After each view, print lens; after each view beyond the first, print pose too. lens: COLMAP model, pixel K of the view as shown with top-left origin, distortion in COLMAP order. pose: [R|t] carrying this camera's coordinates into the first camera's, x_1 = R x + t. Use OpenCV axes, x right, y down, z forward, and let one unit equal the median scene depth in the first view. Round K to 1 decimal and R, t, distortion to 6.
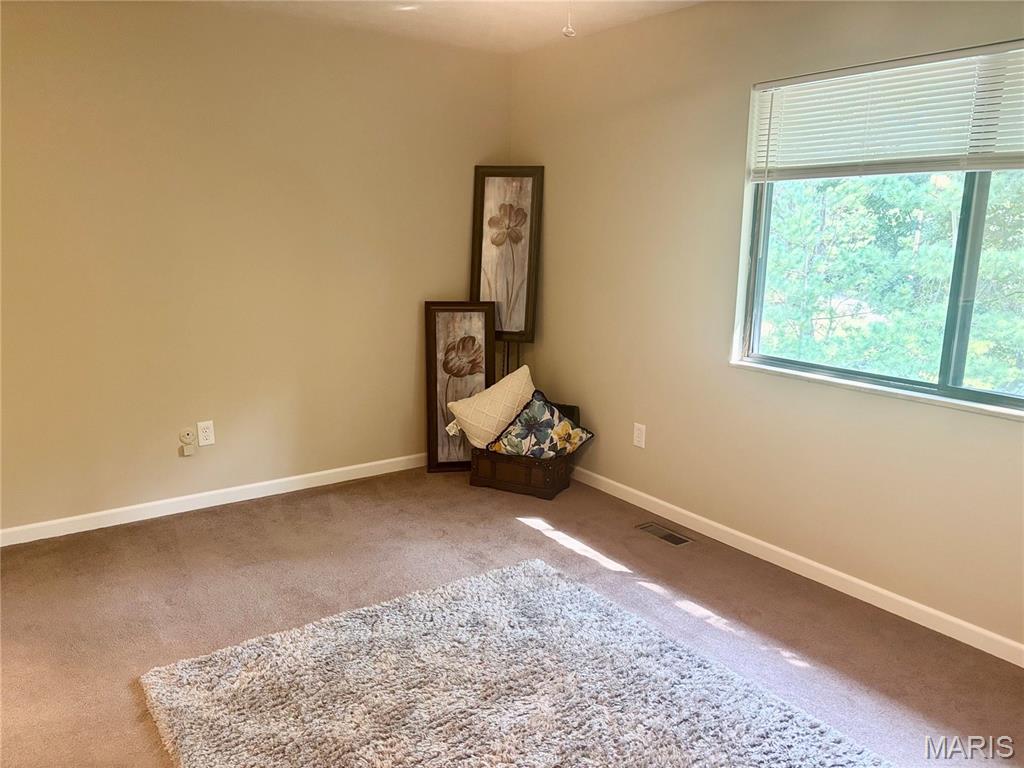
lens RADIAL K [[778.5, 0, 515.8], [0, 778.5, 391.3], [0, 0, 1]] dist [0.041814, 0.001921]
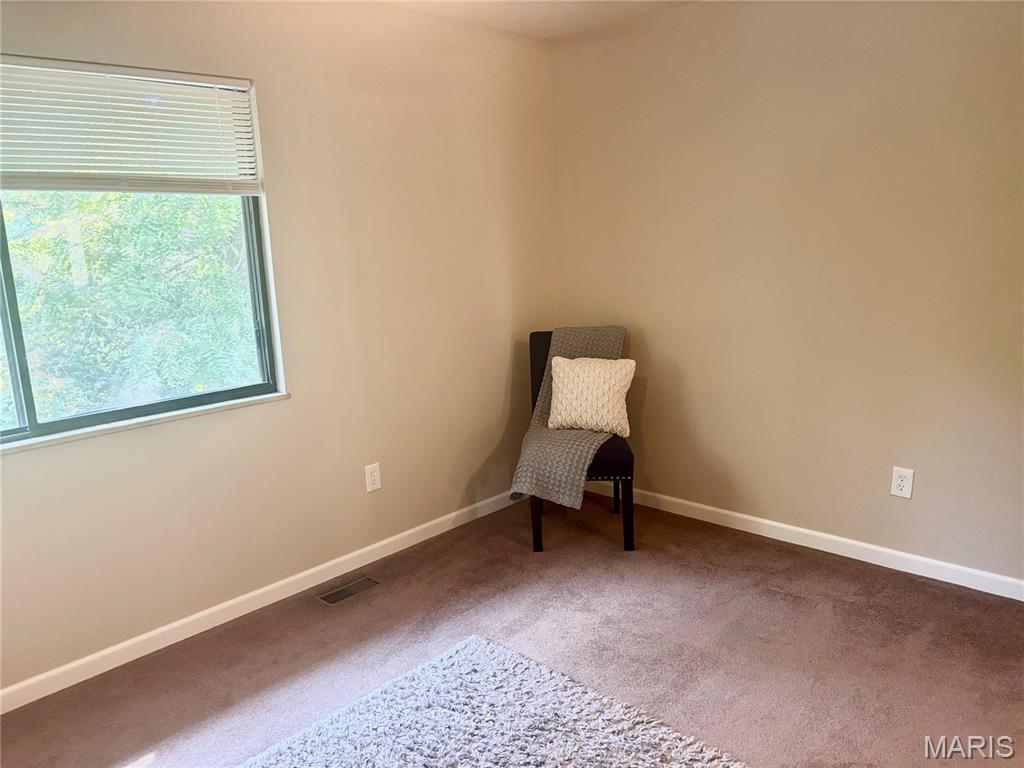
lens RADIAL K [[778.5, 0, 531.3], [0, 778.5, 367.1], [0, 0, 1]] dist [0.041814, 0.001921]
pose [[-0.216077, -0.175532, 0.960468, -0.297194], [0.241835, 0.943433, 0.226825, -0.092996], [-0.945953, 0.281286, -0.161405, 0.407711]]
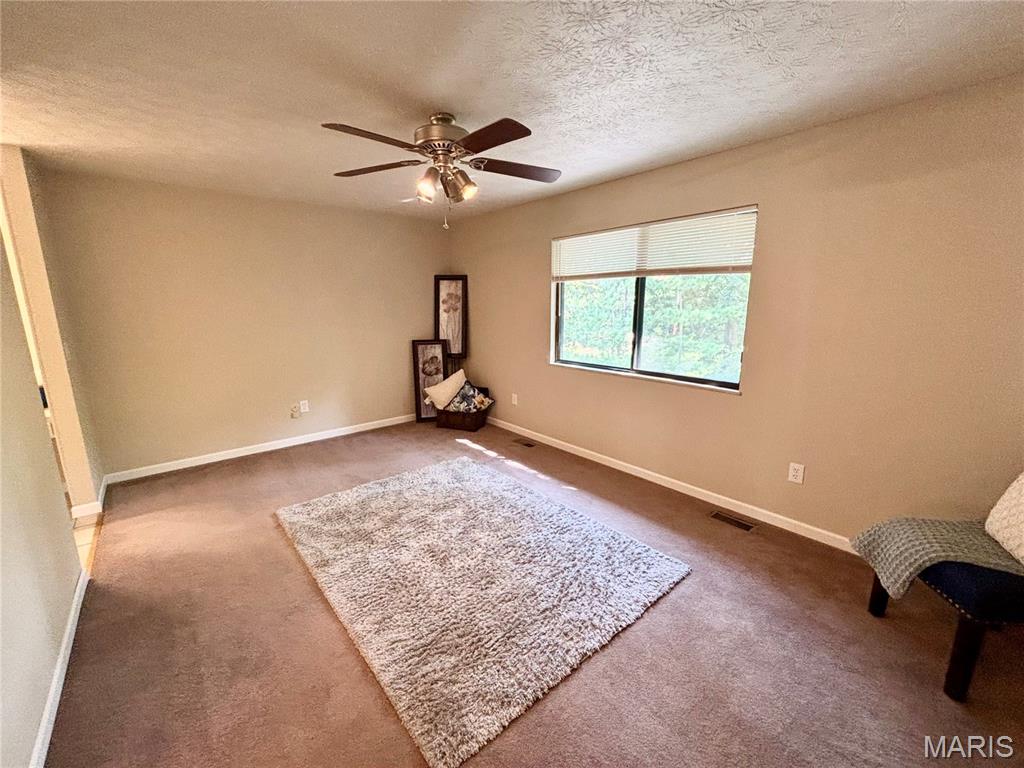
lens RADIAL K [[416.0, 0, 516.1], [0, 416.0, 384.2], [0, 0, 1]] dist [0.007885, -0.001324]
pose [[0.995660, -0.036952, 0.085416, 0.065761], [0.038226, 0.999180, -0.013335, 0.029548], [-0.084853, 0.016543, 0.996256, -0.137787]]
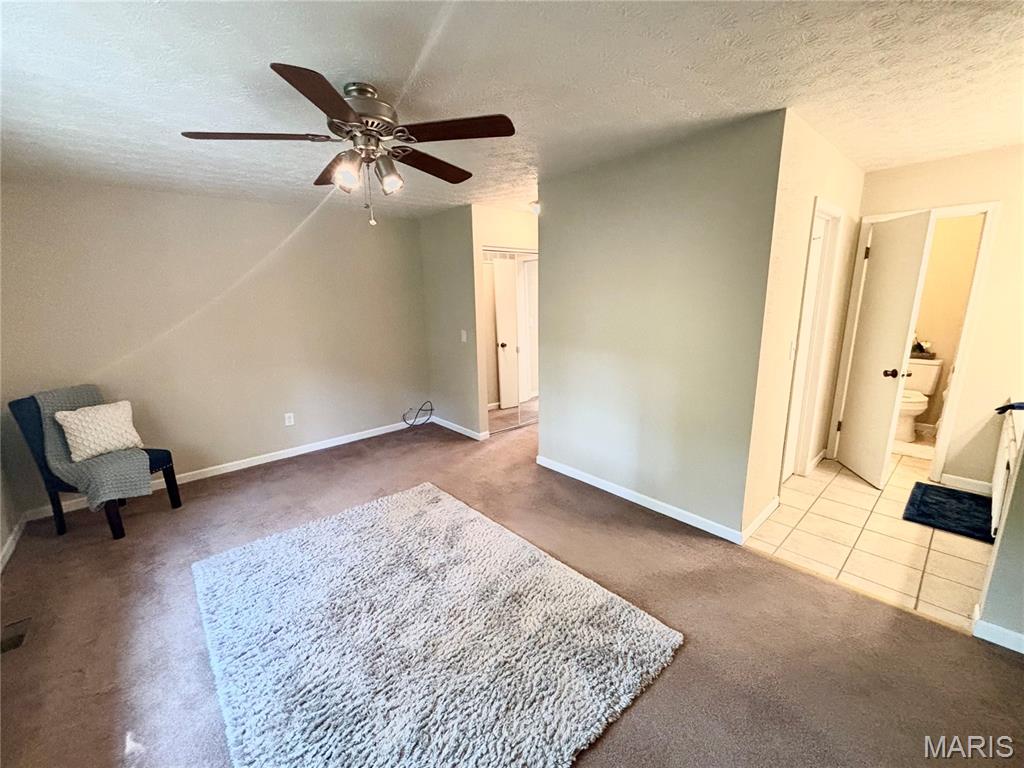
lens RADIAL K [[416.0, 0, 513.2], [0, 416.0, 386.4], [0, 0, 1]] dist [0.007885, -0.001324]
pose [[-0.993369, 0.040461, -0.107612, -0.069726], [-0.008213, 0.908657, 0.417463, -0.213780], [0.114673, 0.415579, -0.902299, 0.903818]]
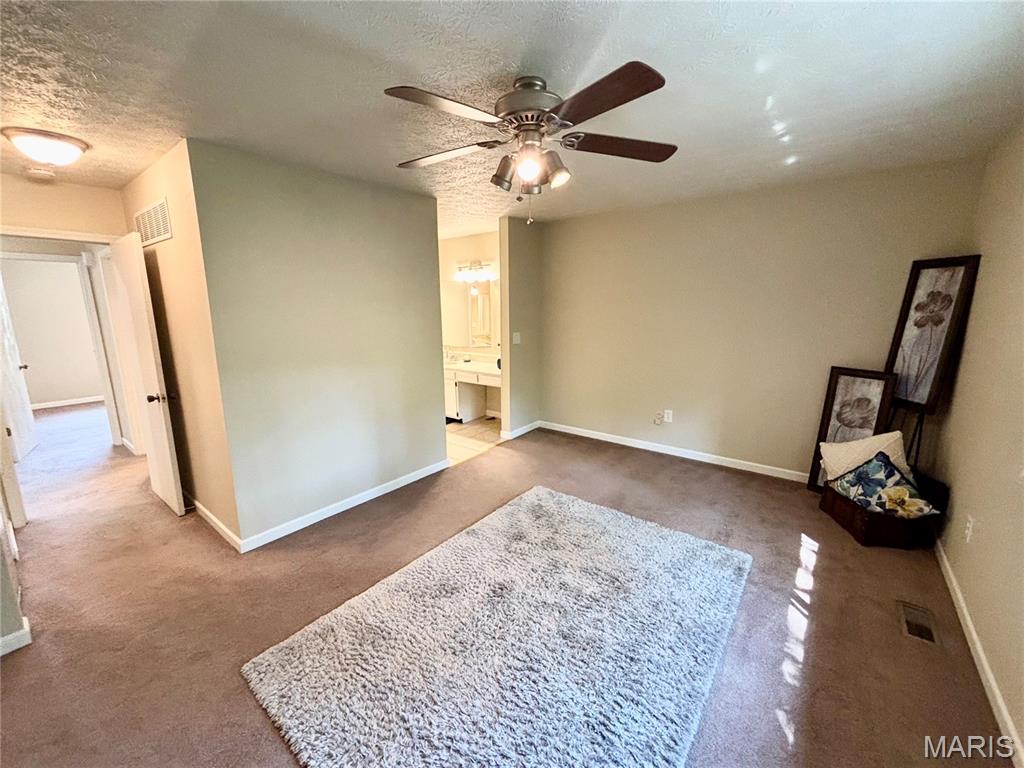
lens RADIAL K [[416.0, 0, 497.3], [0, 416.0, 380.9], [0, 0, 1]] dist [0.007885, -0.001324]
pose [[0.265906, 0.162615, -0.950184, 0.461166], [-0.189592, 0.975240, 0.113846, -0.068777], [0.945171, 0.149875, 0.290153, 0.271298]]
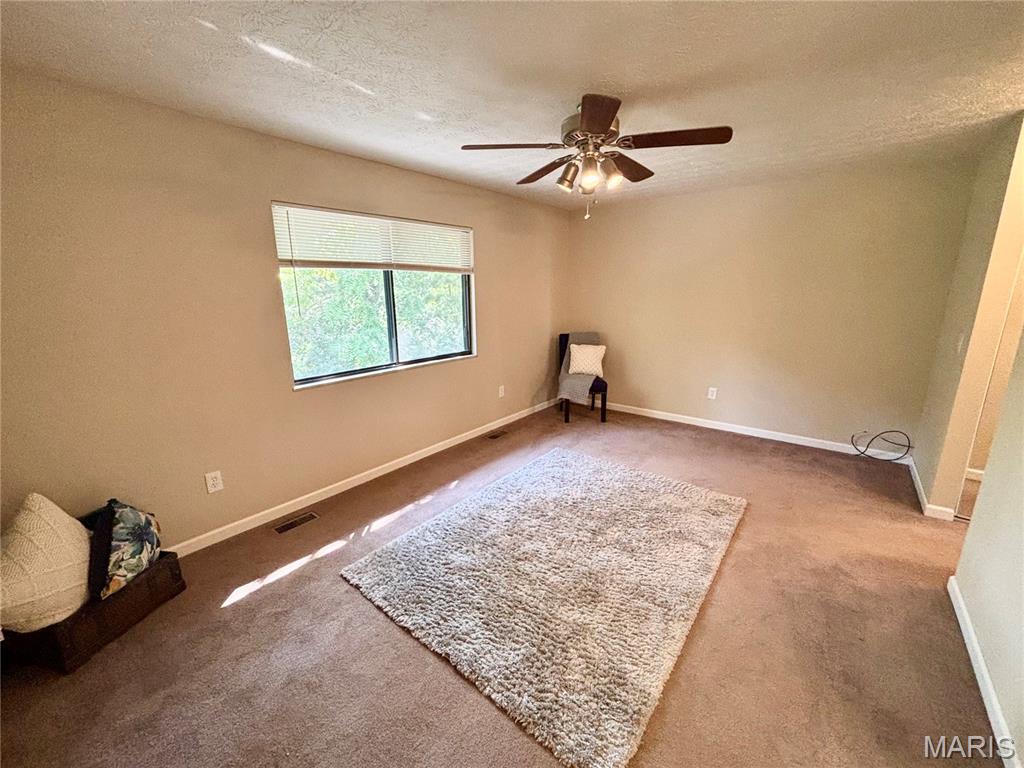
lens RADIAL K [[416.0, 0, 508.5], [0, 416.0, 385.8], [0, 0, 1]] dist [0.007885, -0.001324]
pose [[-0.275425, -0.227133, 0.934105, -0.496711], [0.213785, 0.932883, 0.289872, -0.159669], [-0.937250, 0.279536, -0.208382, 0.677202]]
